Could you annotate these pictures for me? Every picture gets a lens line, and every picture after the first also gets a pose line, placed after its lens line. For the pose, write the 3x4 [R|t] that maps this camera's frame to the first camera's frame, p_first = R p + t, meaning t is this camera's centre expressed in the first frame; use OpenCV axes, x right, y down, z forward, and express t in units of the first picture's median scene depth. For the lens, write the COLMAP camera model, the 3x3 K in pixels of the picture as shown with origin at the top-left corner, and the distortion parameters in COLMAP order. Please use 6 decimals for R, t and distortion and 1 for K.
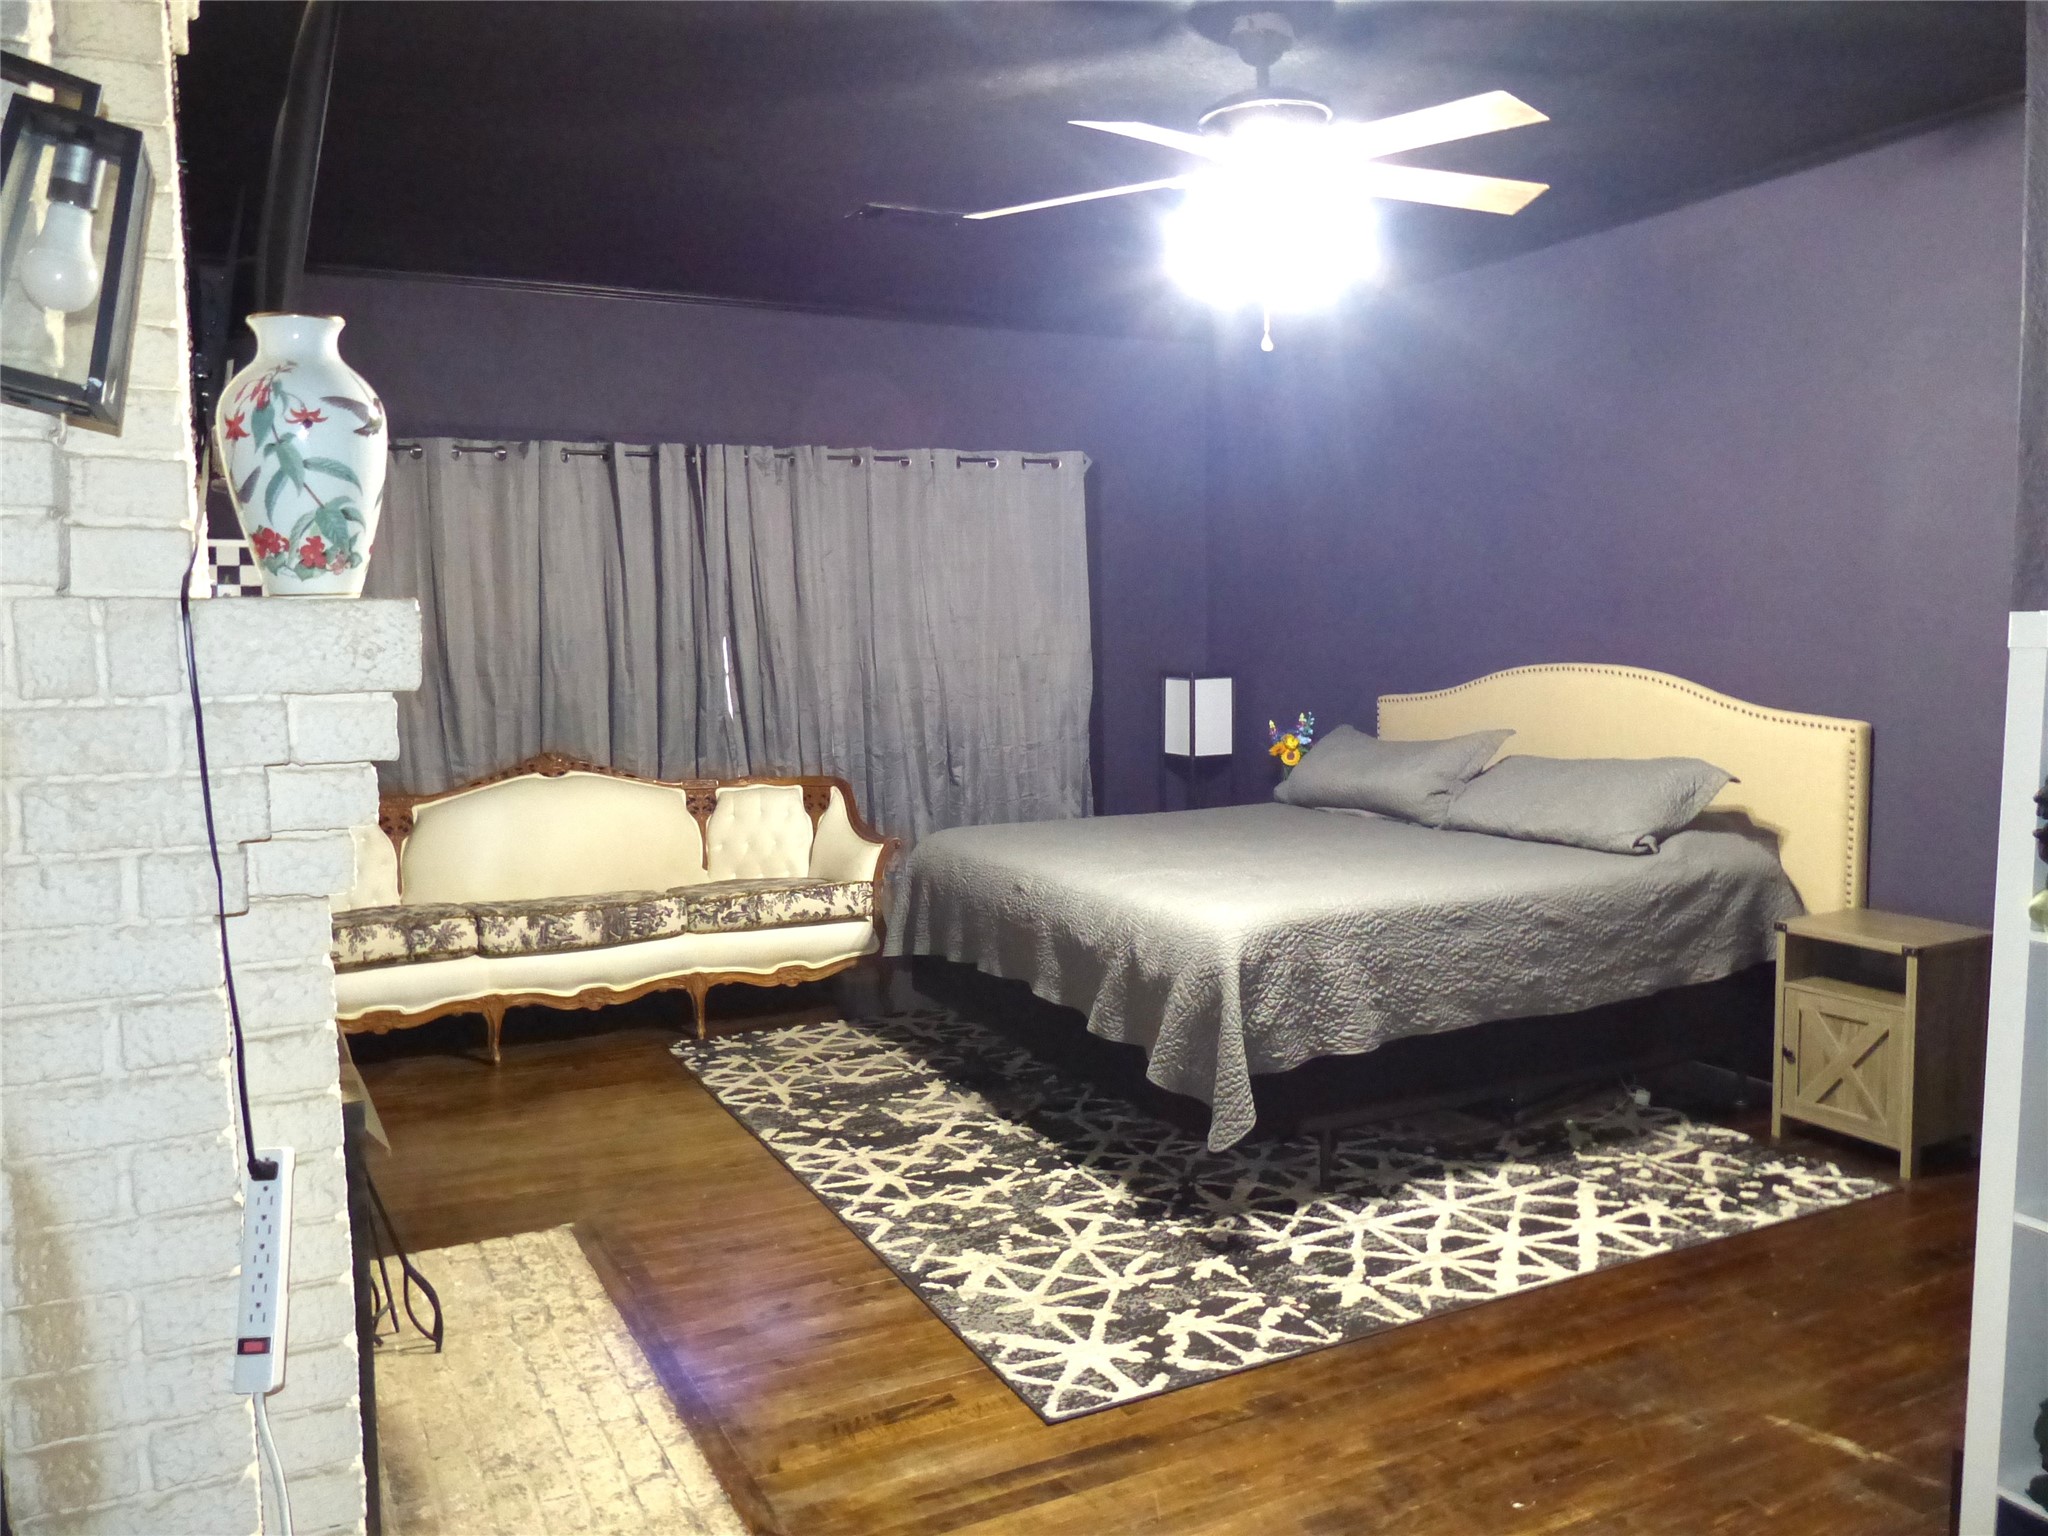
lens RADIAL K [[1544.5, 0, 1018.7], [0, 1544.5, 769.6], [0, 0, 1]] dist [-0.037050, 0.039783]
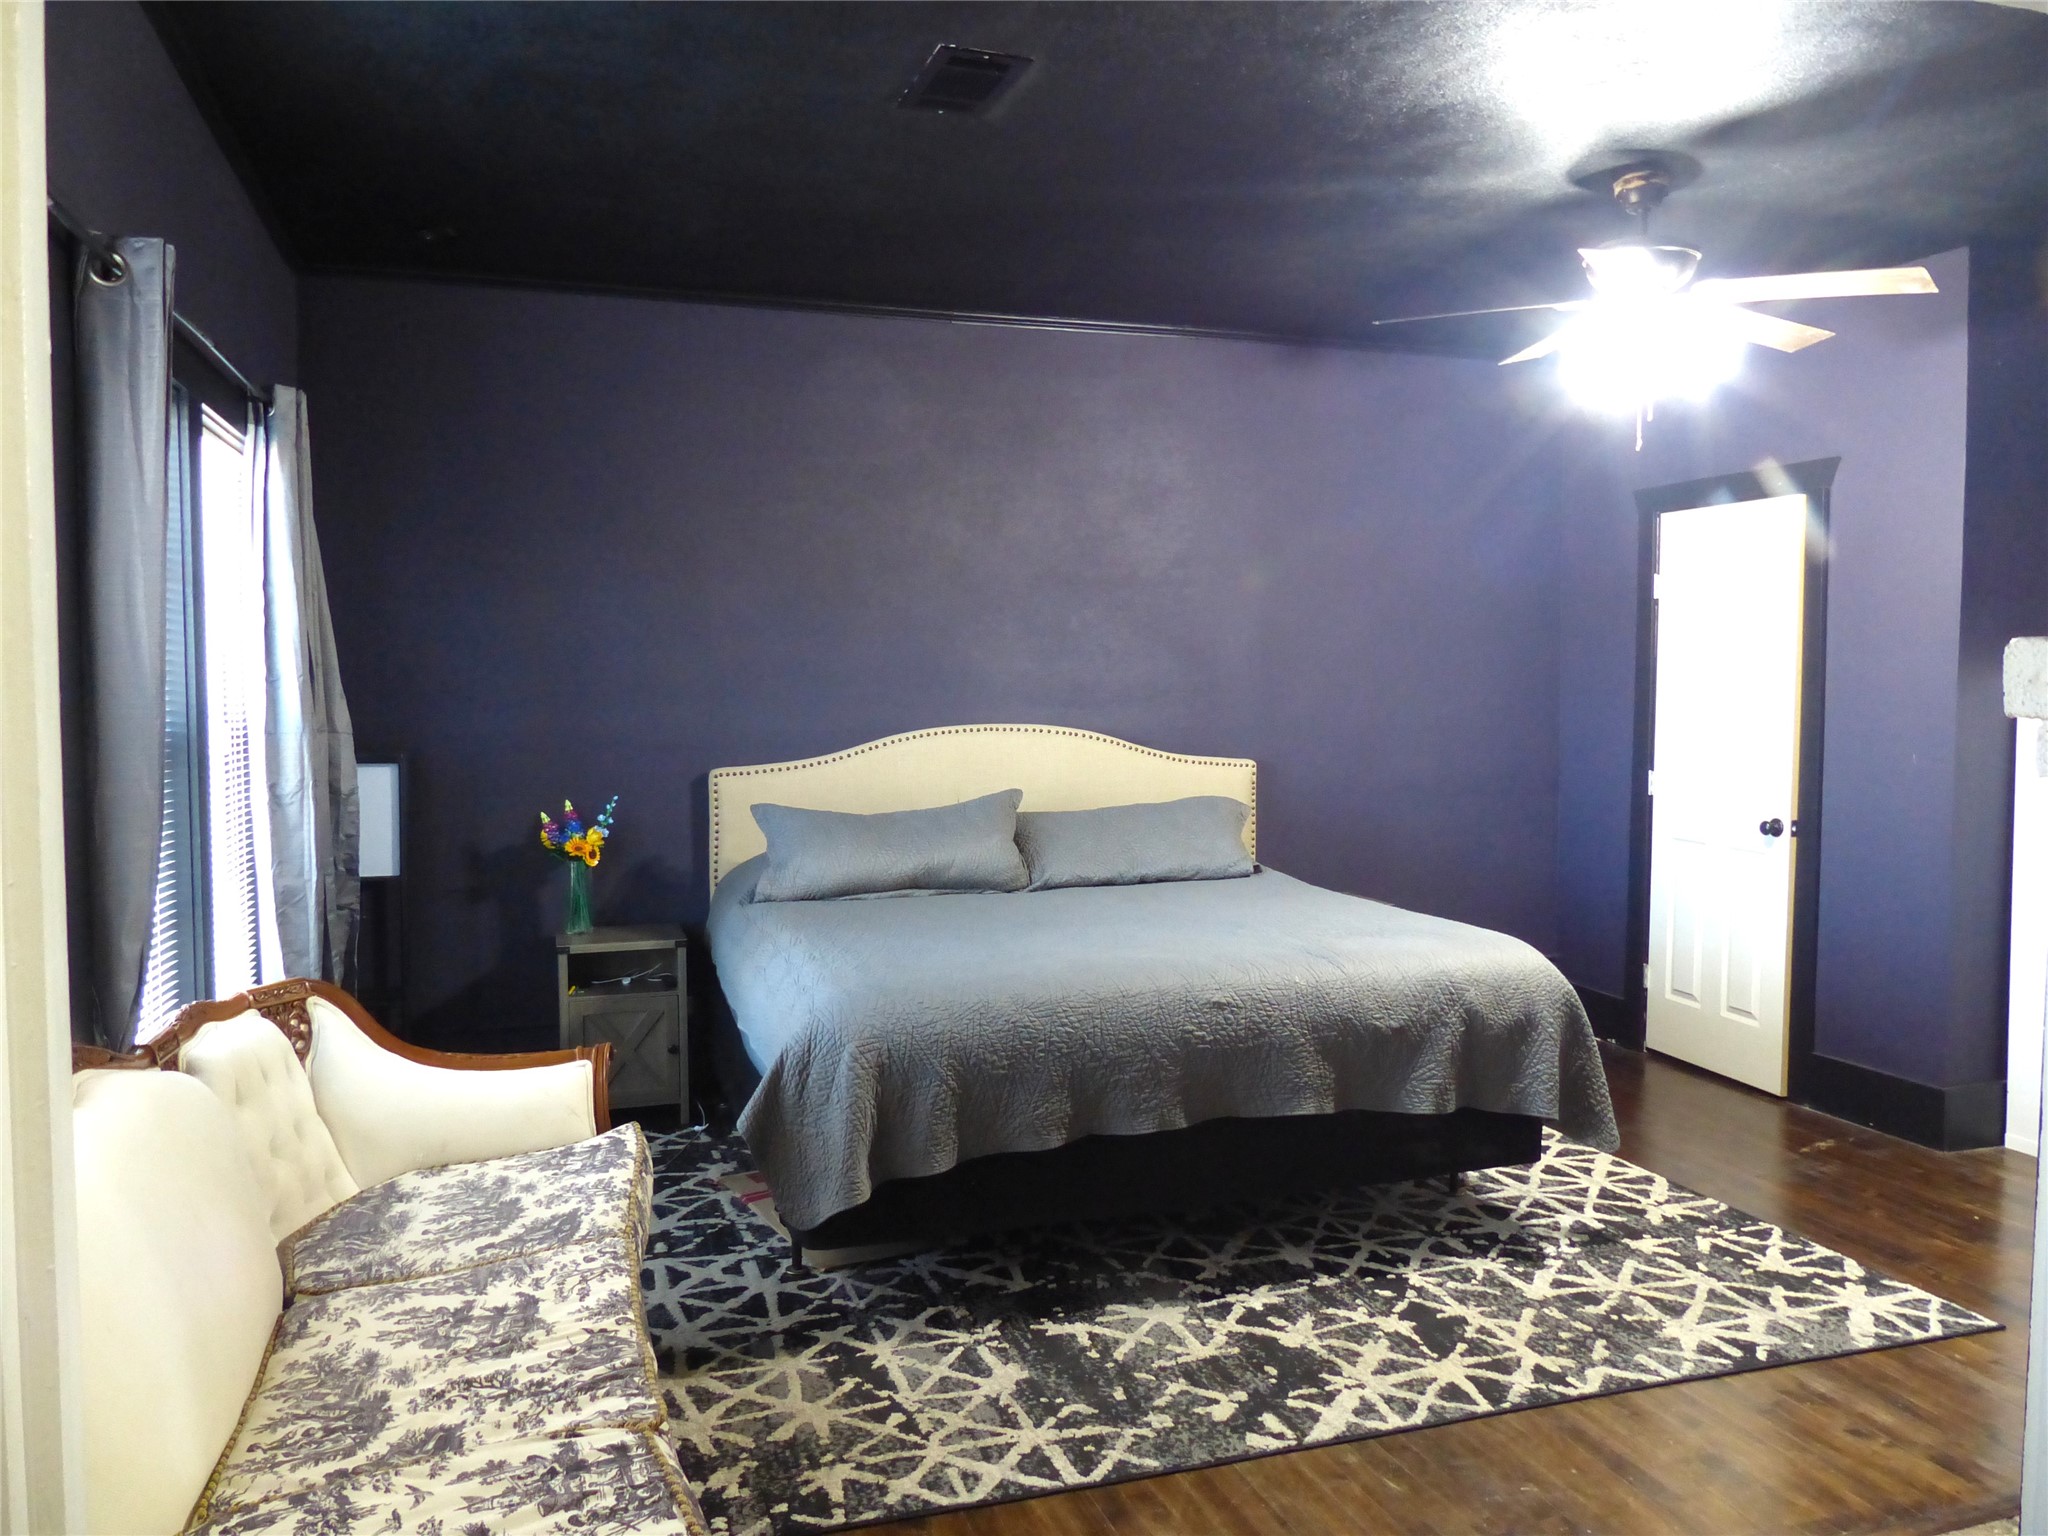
lens RADIAL K [[1544.5, 0, 1012.4], [0, 1544.5, 766.3], [0, 0, 1]] dist [-0.037050, 0.039783]
pose [[0.160506, -0.044295, 0.986041, -0.852015], [0.094624, 0.995082, 0.029299, -0.085803], [-0.982489, 0.088600, 0.163908, 1.013718]]
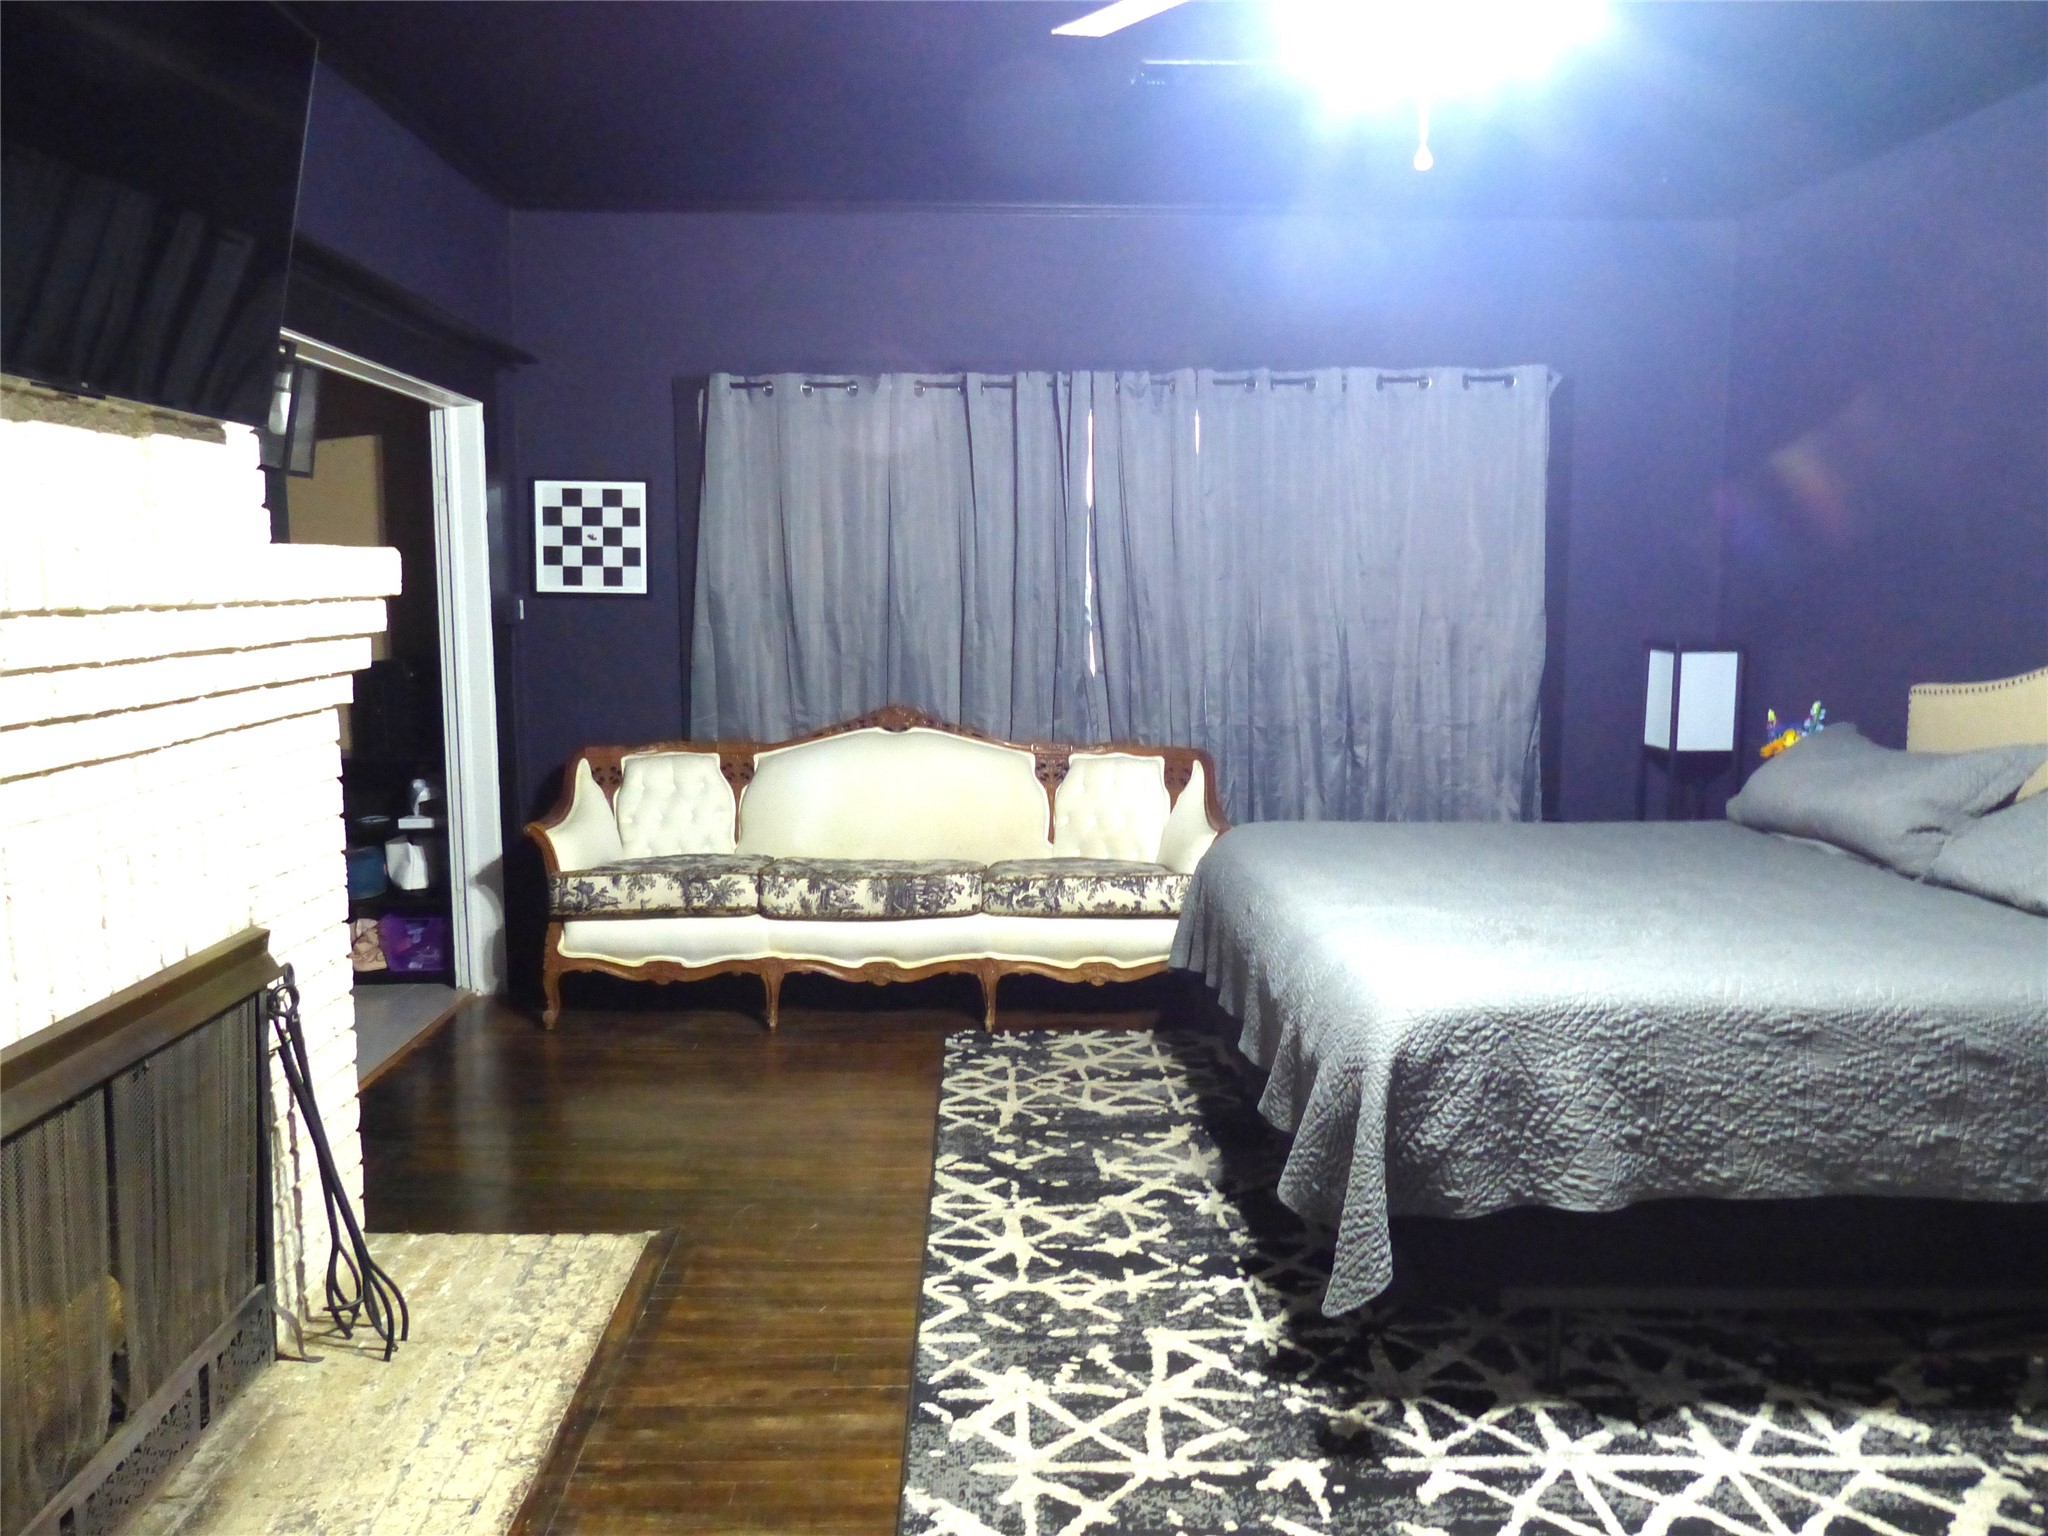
lens RADIAL K [[1544.5, 0, 1007.8], [0, 1544.5, 764.6], [0, 0, 1]] dist [-0.037050, 0.039783]
pose [[0.900730, 0.065971, -0.429340, 0.235737], [-0.054176, 0.997744, 0.039654, -0.023136], [0.430987, -0.012458, 0.902272, 0.244579]]
